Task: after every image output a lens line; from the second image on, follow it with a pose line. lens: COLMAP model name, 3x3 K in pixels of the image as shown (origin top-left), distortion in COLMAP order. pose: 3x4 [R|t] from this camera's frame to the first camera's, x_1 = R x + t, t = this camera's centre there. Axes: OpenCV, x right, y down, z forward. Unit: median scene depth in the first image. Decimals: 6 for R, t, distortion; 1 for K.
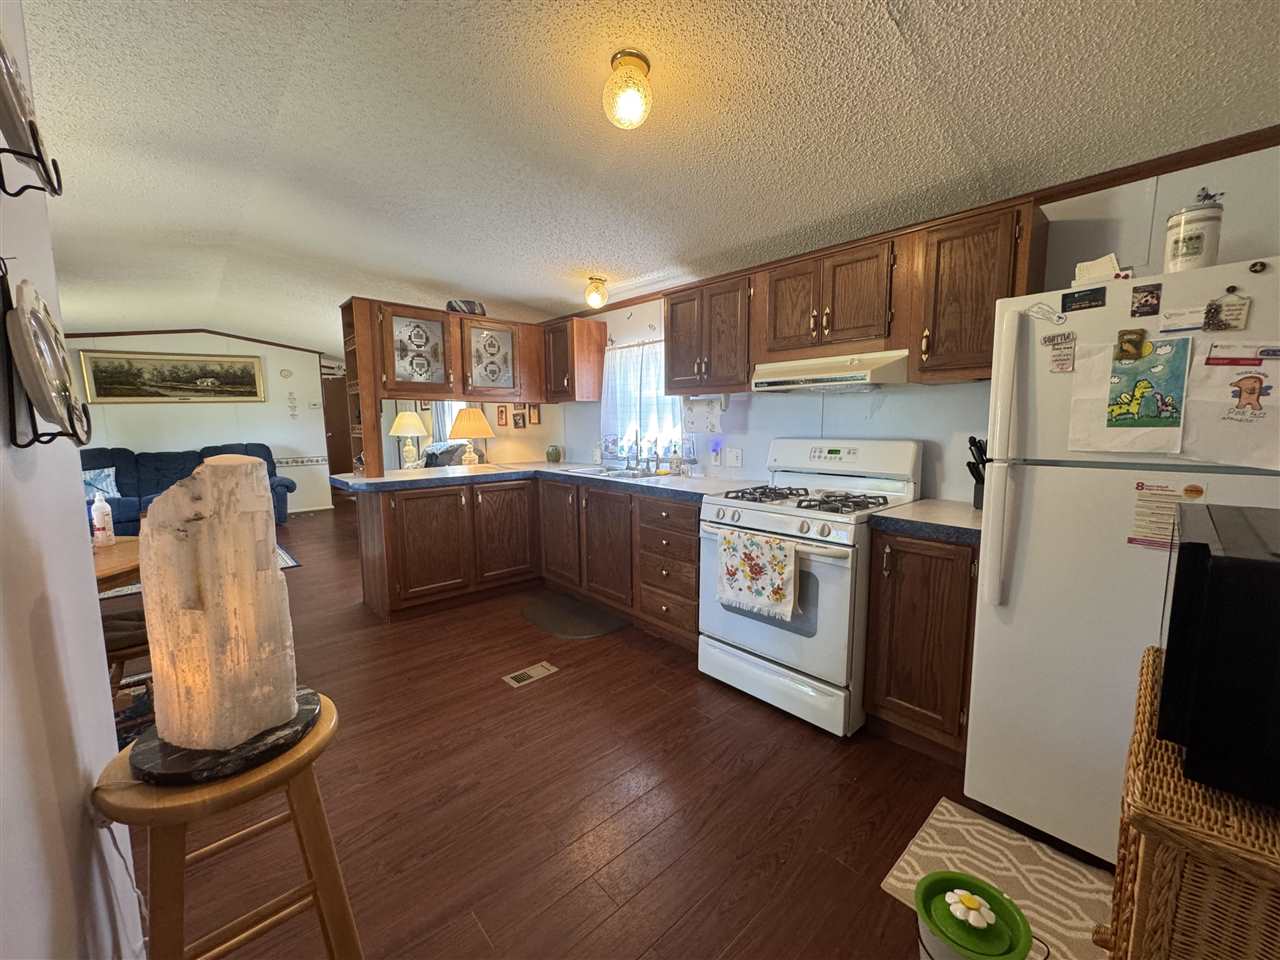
lens RADIAL K [[508.2, 0, 635.9], [0, 508.2, 478.8], [0, 0, 1]] dist [-0.003601, 0.000212]
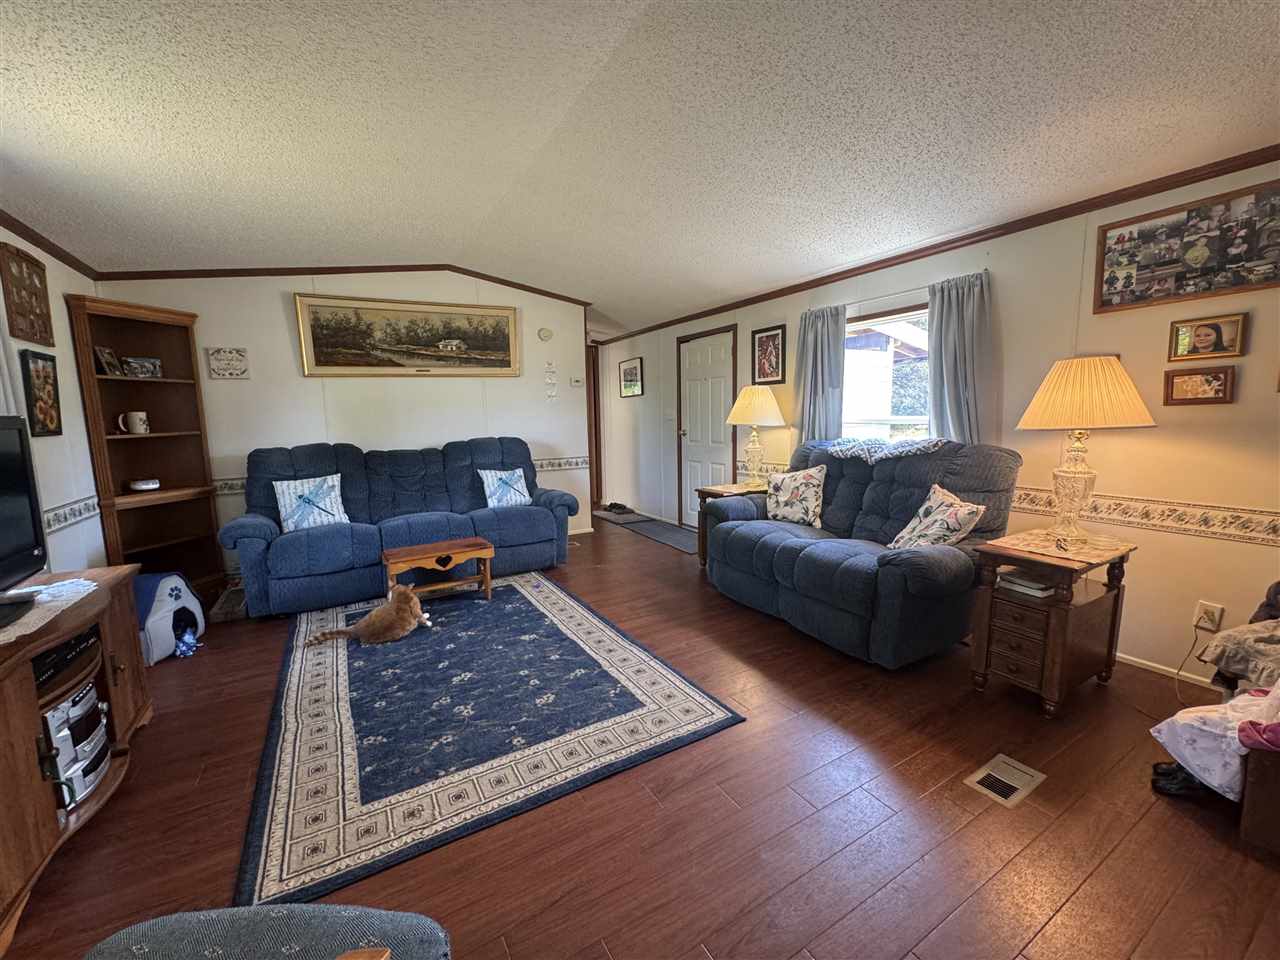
lens RADIAL K [[508.2, 0, 642.7], [0, 508.2, 476.9], [0, 0, 1]] dist [-0.003601, 0.000212]
pose [[0.979133, 0.020786, -0.202155, -0.803137], [-0.019324, 0.999771, 0.009202, -0.048932], [0.202300, -0.005104, 0.979310, 0.687547]]
